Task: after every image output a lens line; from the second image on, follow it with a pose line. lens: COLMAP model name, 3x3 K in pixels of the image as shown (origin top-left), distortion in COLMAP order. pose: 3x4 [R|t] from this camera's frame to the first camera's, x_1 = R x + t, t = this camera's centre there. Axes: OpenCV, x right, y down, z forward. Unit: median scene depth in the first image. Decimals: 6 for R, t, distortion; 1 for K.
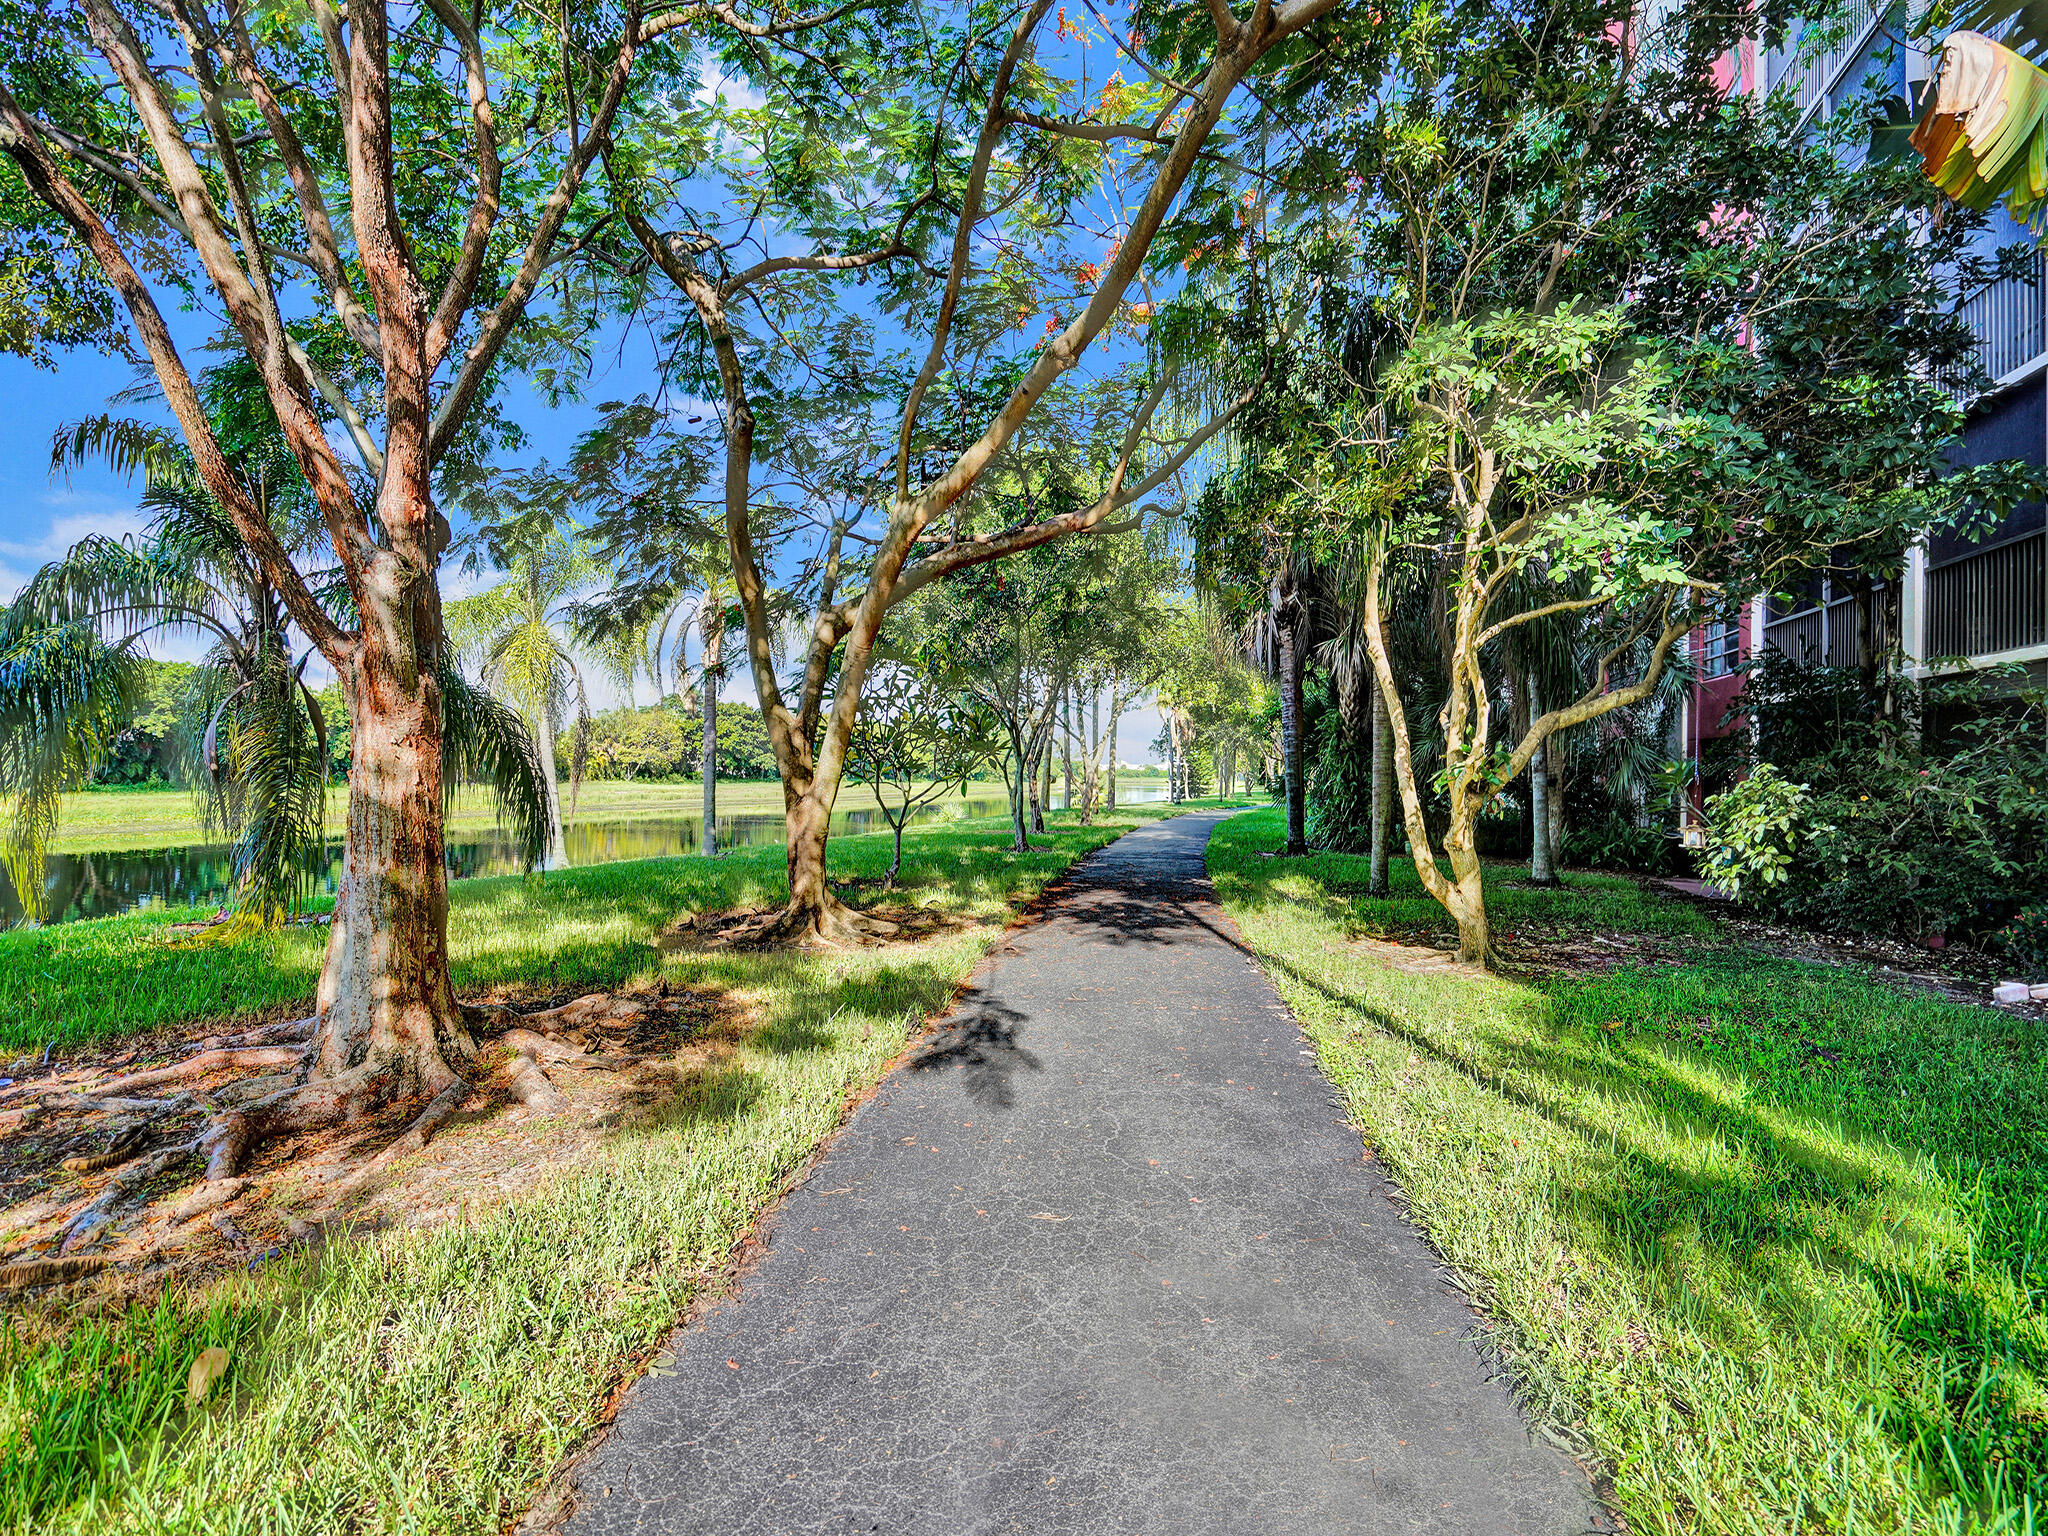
lens RADIAL K [[1099.2, 0, 1024.0], [0, 1099.2, 768.0], [0, 0, 1]] dist [0.000991, 0.000121]
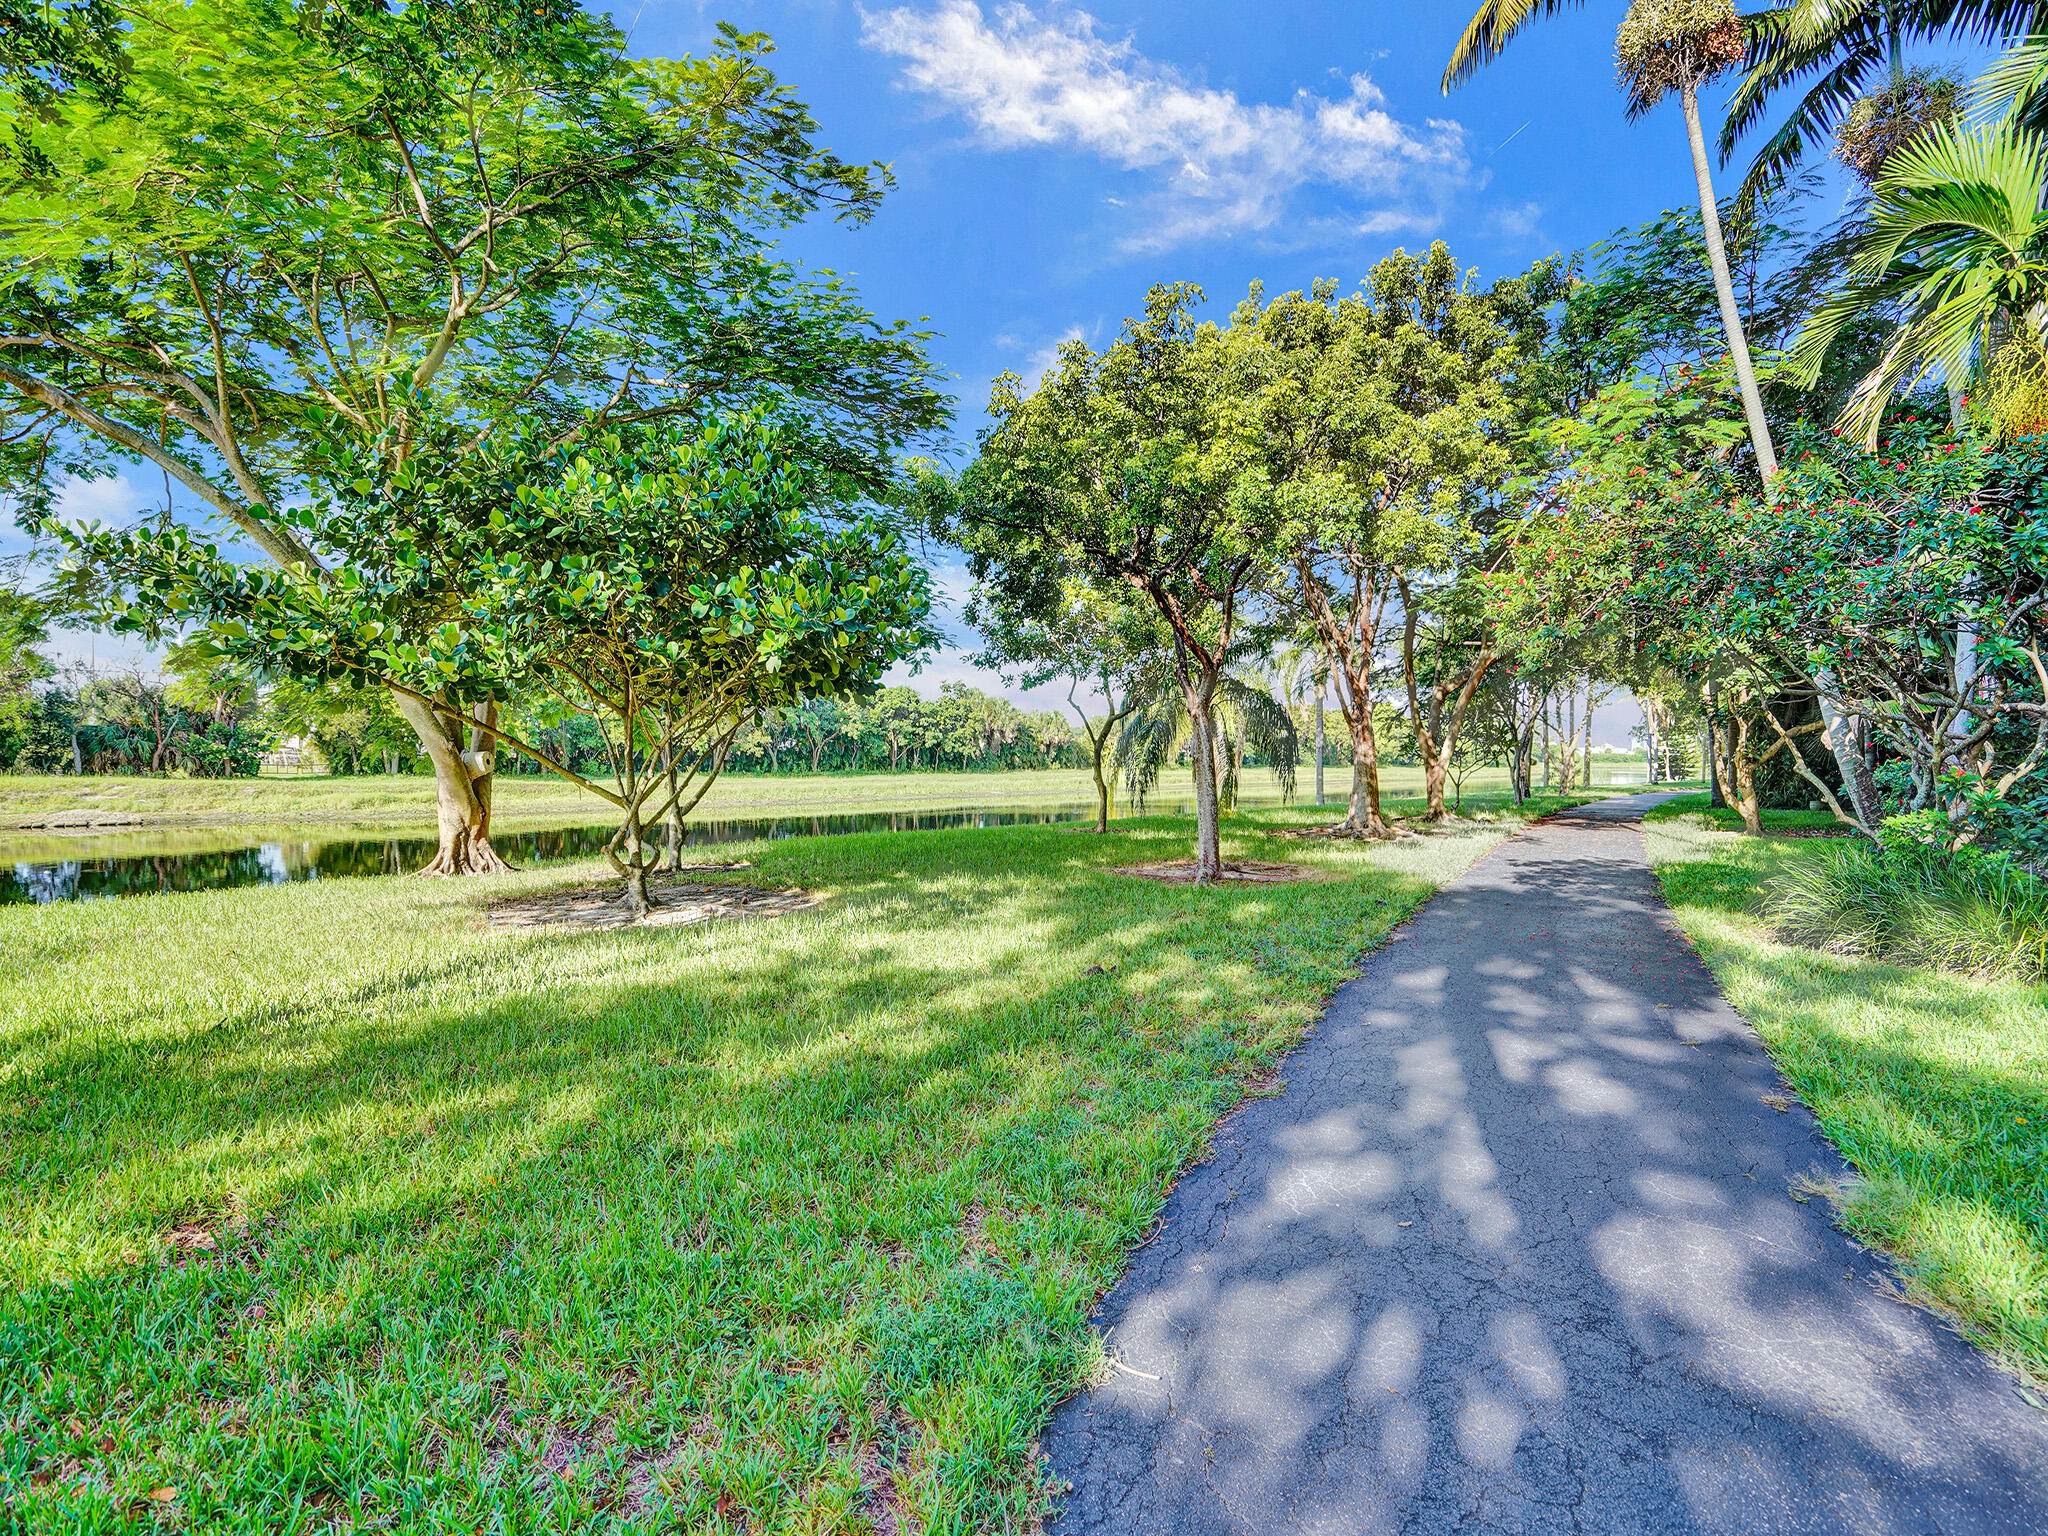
lens RADIAL K [[1099.2, 0, 1024.0], [0, 1099.2, 768.0], [0, 0, 1]] dist [0.000991, 0.000121]
pose [[0.921864, -0.002074, -0.387508, -0.027818], [0.006782, 0.999919, 0.010782, -0.000354], [0.387454, -0.012567, 0.921803, -0.444048]]
